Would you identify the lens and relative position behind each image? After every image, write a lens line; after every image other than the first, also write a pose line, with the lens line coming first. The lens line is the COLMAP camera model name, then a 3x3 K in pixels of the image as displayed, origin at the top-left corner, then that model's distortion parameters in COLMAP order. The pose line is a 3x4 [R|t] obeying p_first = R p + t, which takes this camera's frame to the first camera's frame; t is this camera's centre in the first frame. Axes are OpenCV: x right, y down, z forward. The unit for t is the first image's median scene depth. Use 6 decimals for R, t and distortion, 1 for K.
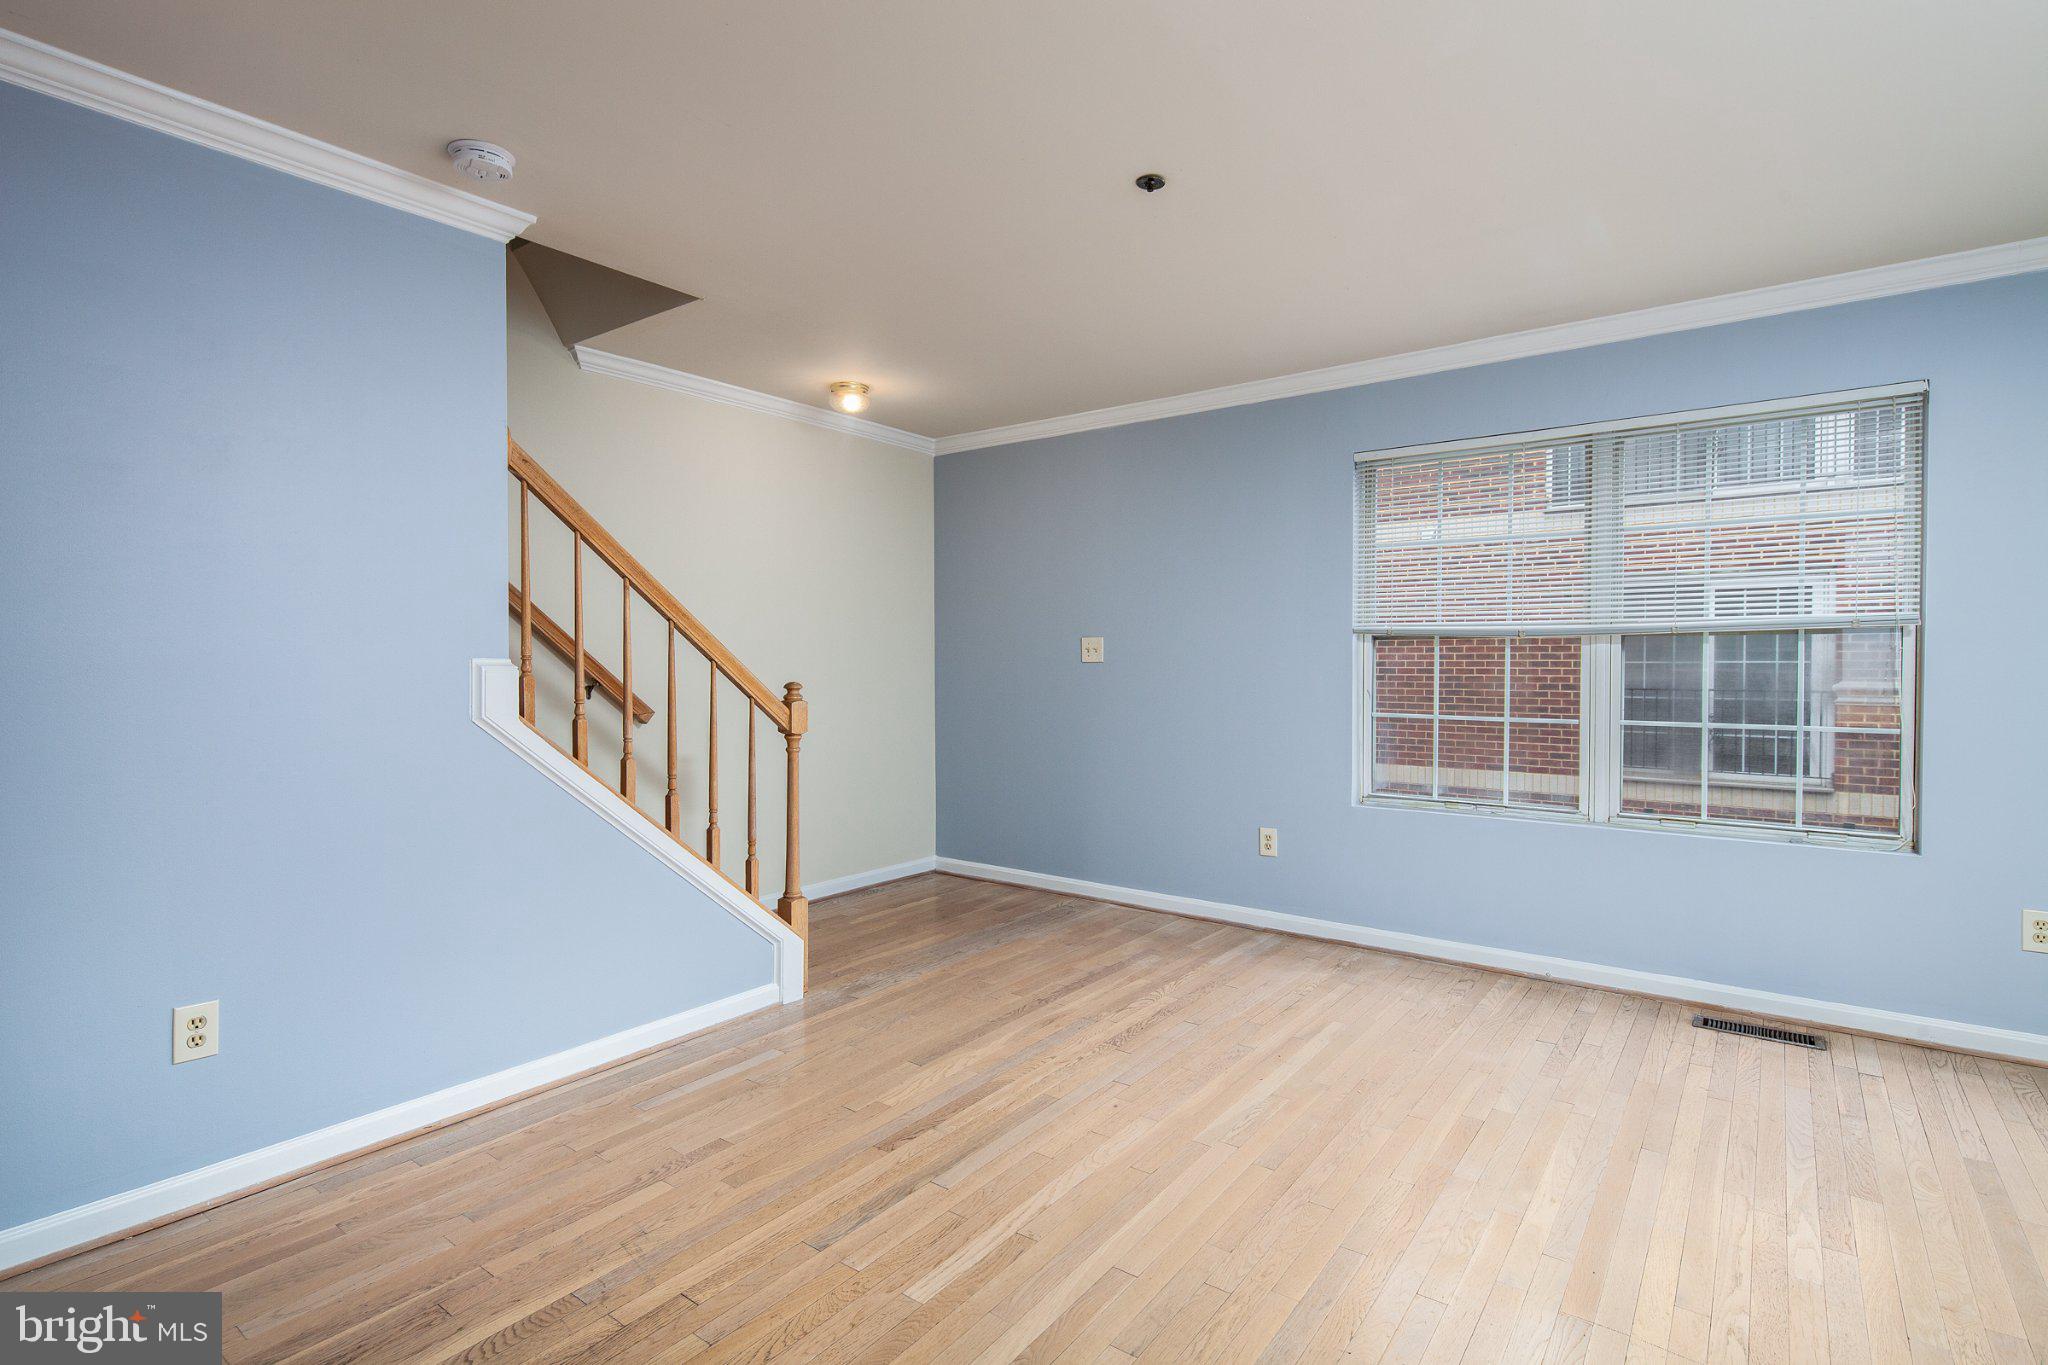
lens RADIAL K [[987.8, 0, 1024.1], [0, 987.8, 668.2], [0, 0, 1]] dist [-0.000121, -0.000357]
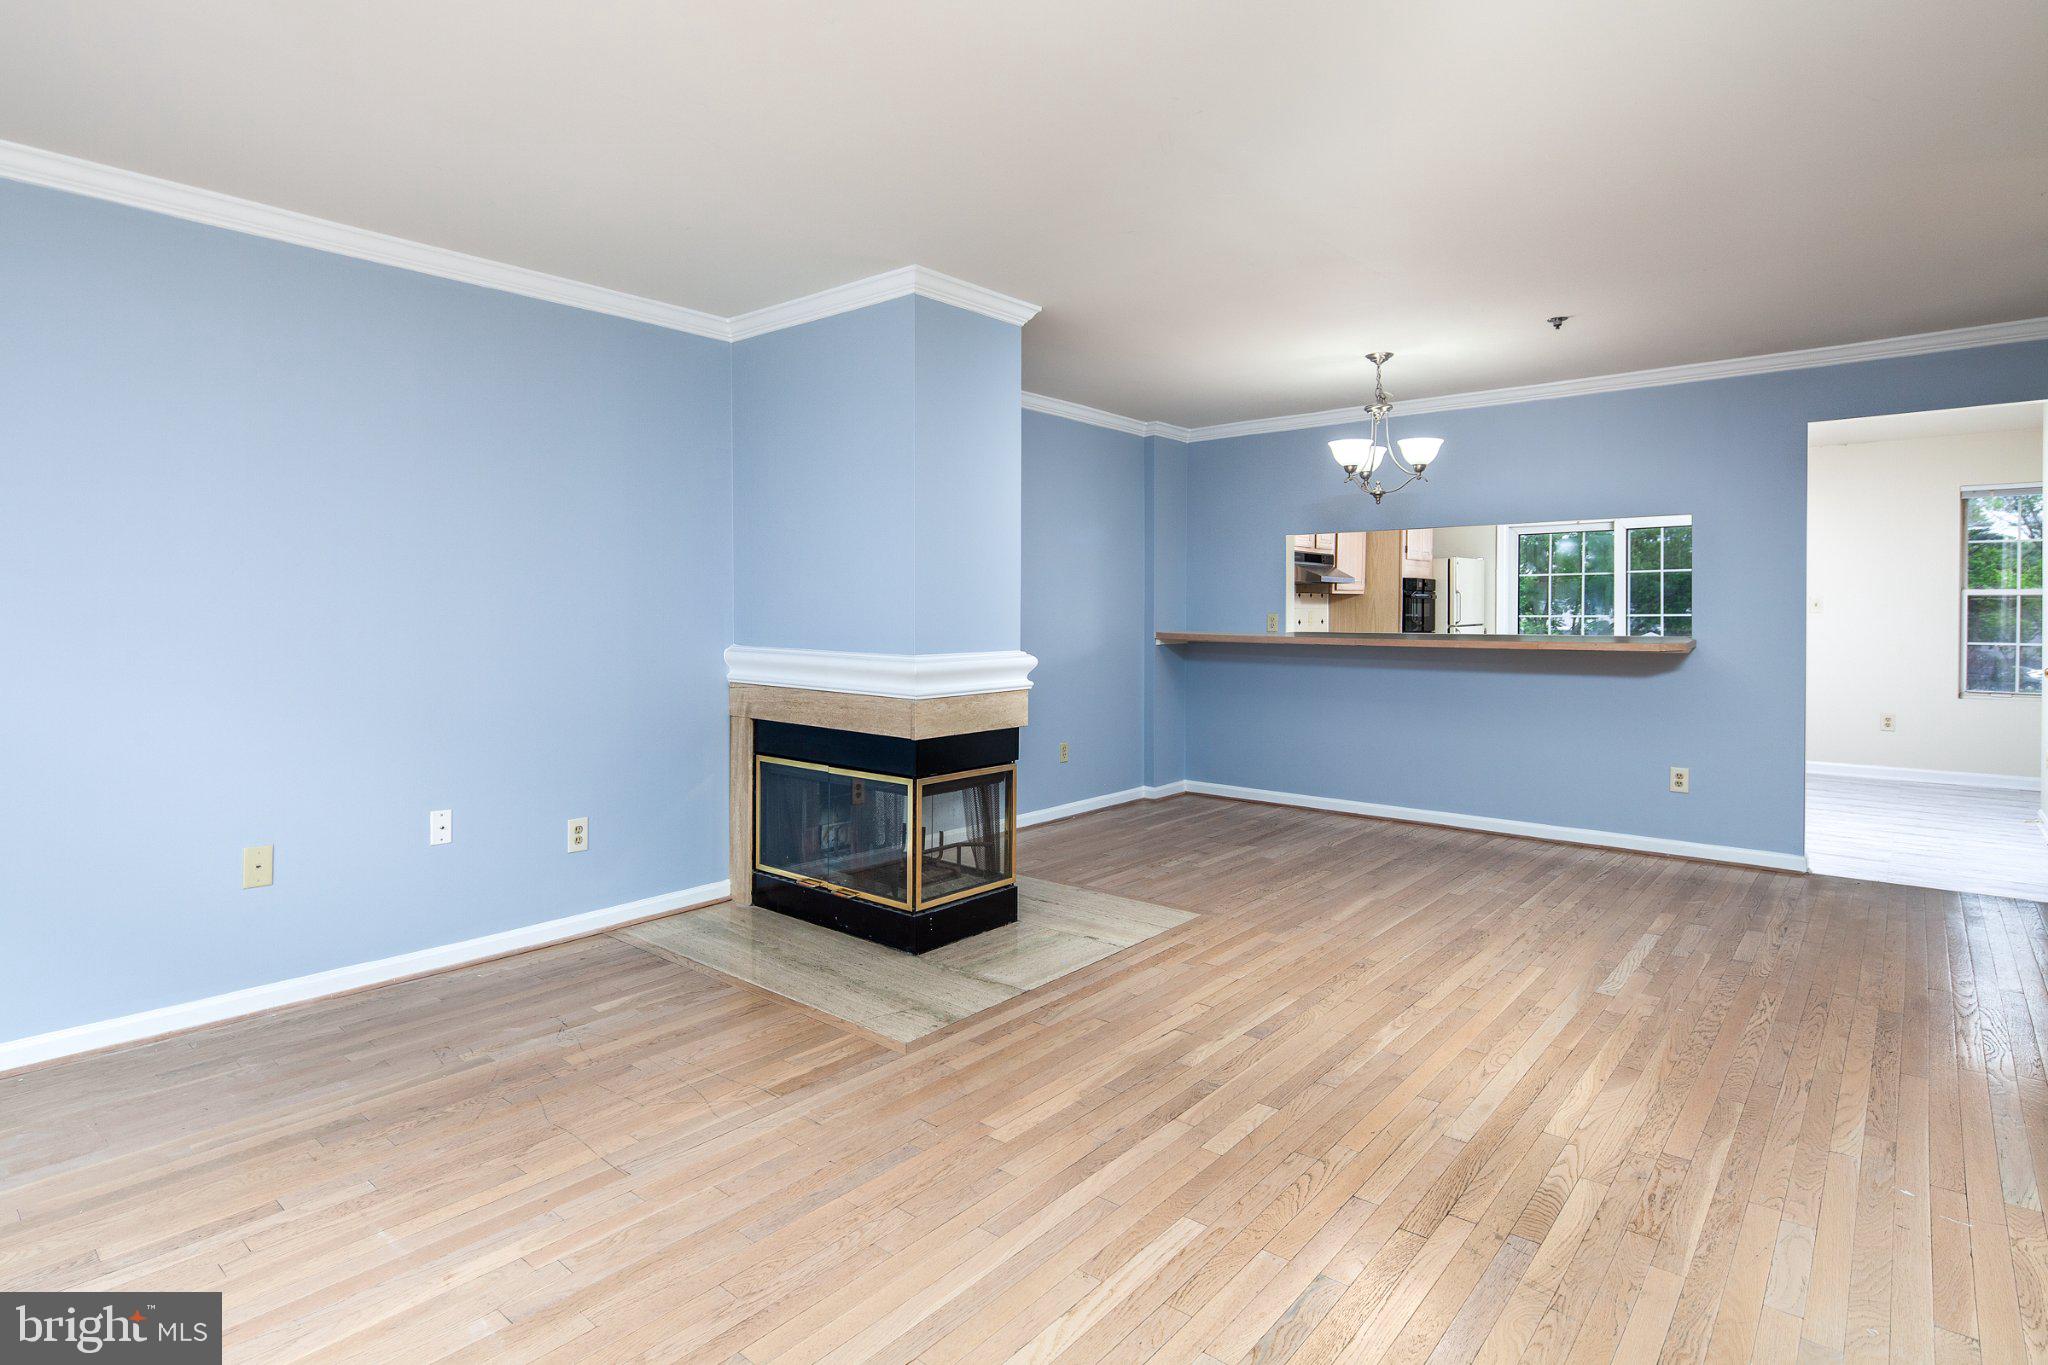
lens RADIAL K [[1069.9, 0, 953.4], [0, 1069.9, 613.5], [0, 0, 1]] dist [-0.000504, -0.001137]
pose [[-0.995730, 0.003006, 0.092259, 0.021054], [0.004318, 0.999892, 0.014021, -0.017375], [-0.092207, 0.014360, -0.995636, 1.197313]]
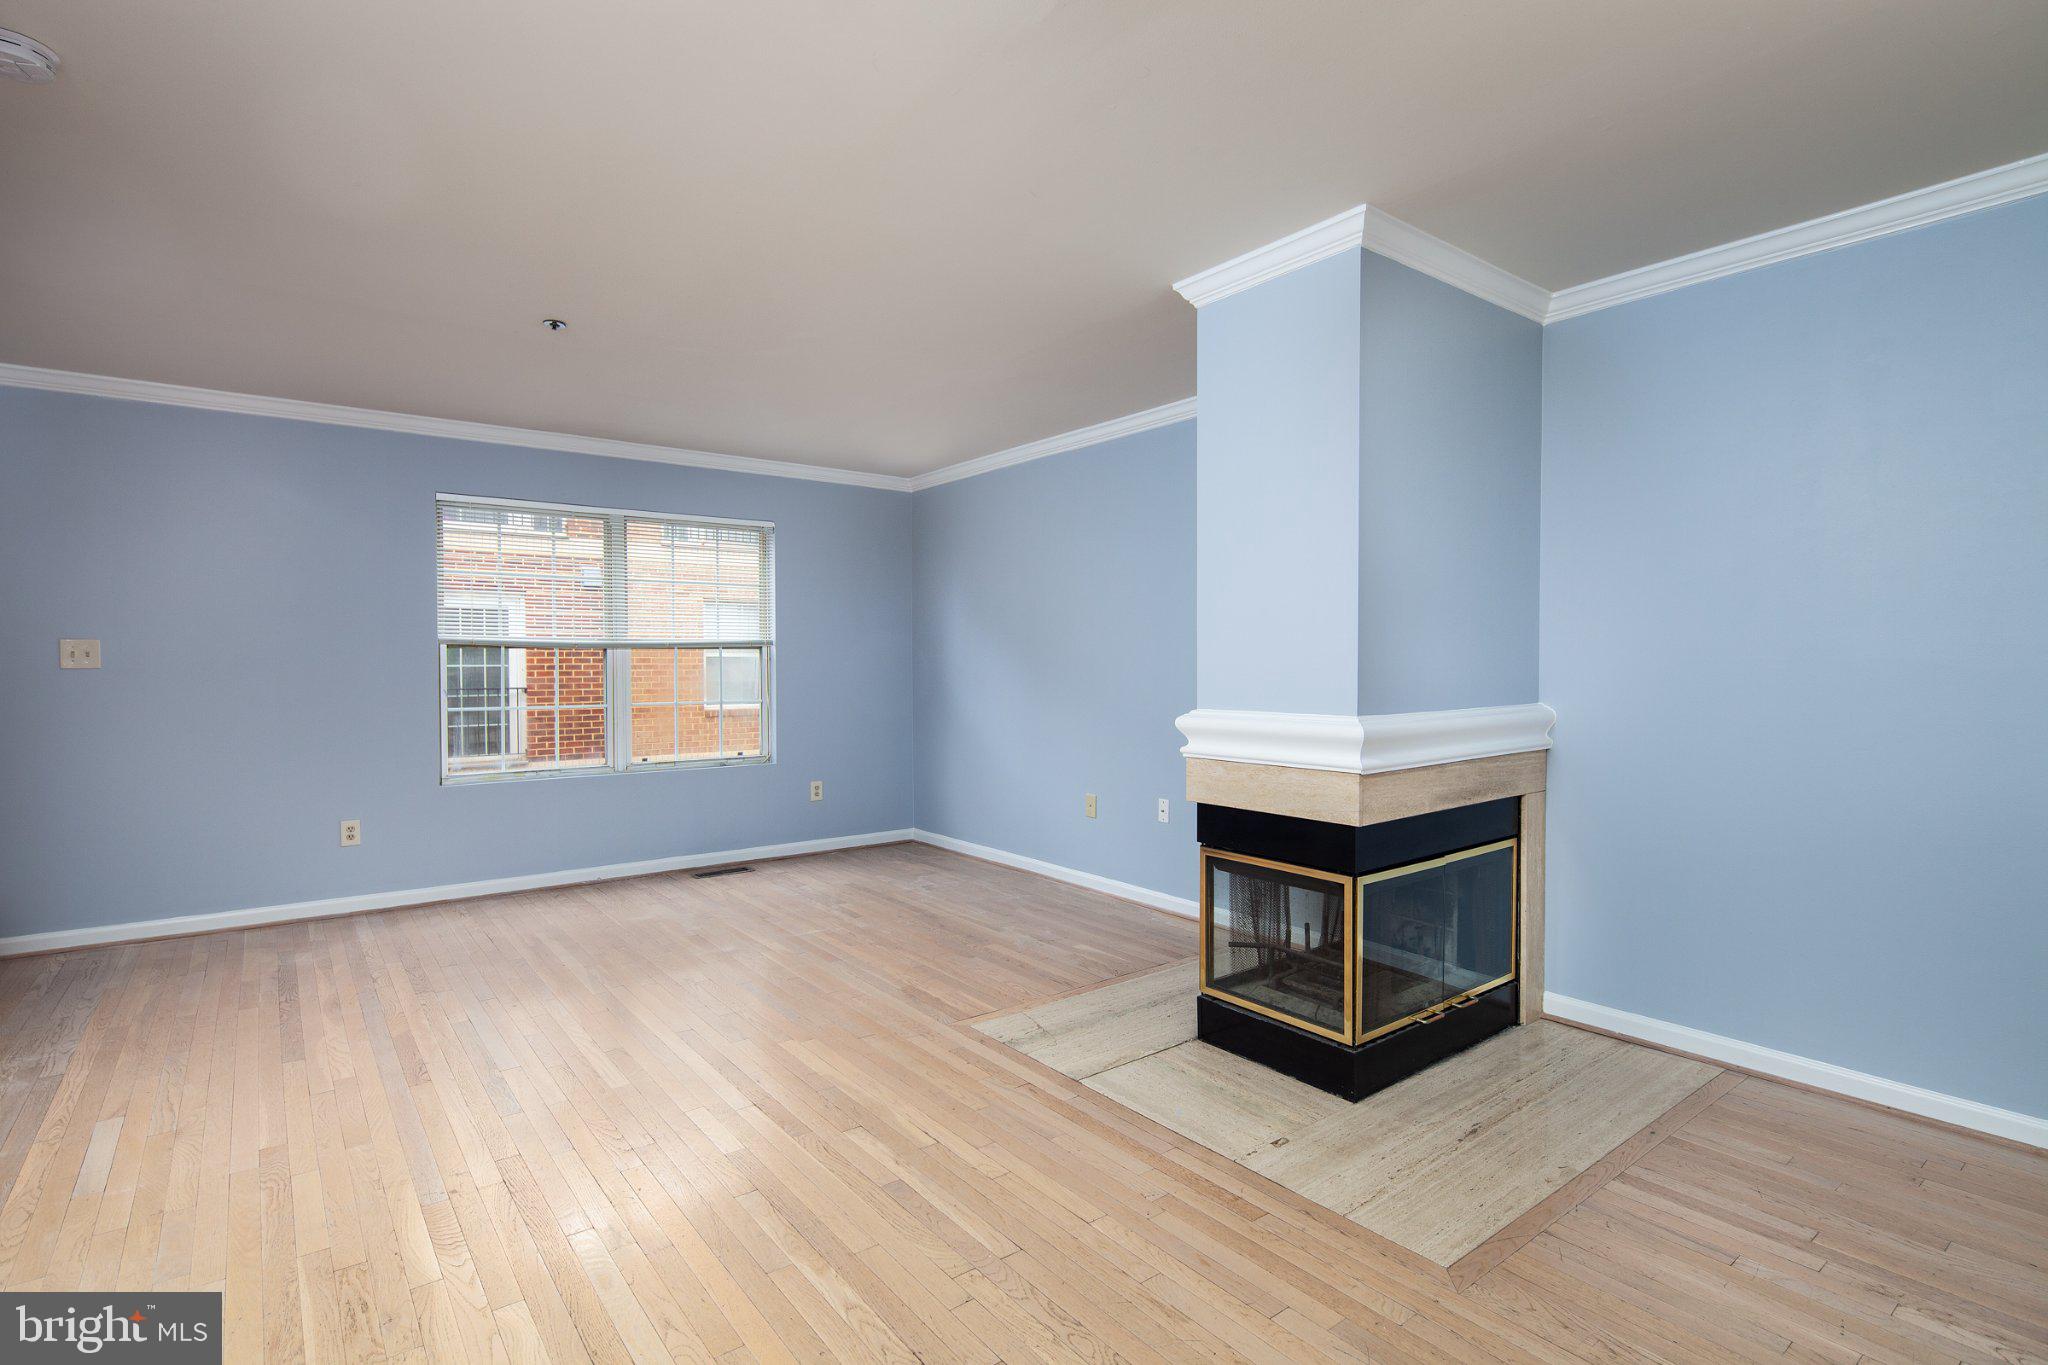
lens RADIAL K [[987.8, 0, 1024.1], [0, 987.8, 668.2], [0, 0, 1]] dist [-0.000121, -0.000357]
pose [[0.265633, -0.007152, 0.964048, -0.780005], [0.011361, 0.999926, 0.004288, -0.001511], [-0.964007, 0.009813, 0.265695, -0.002506]]
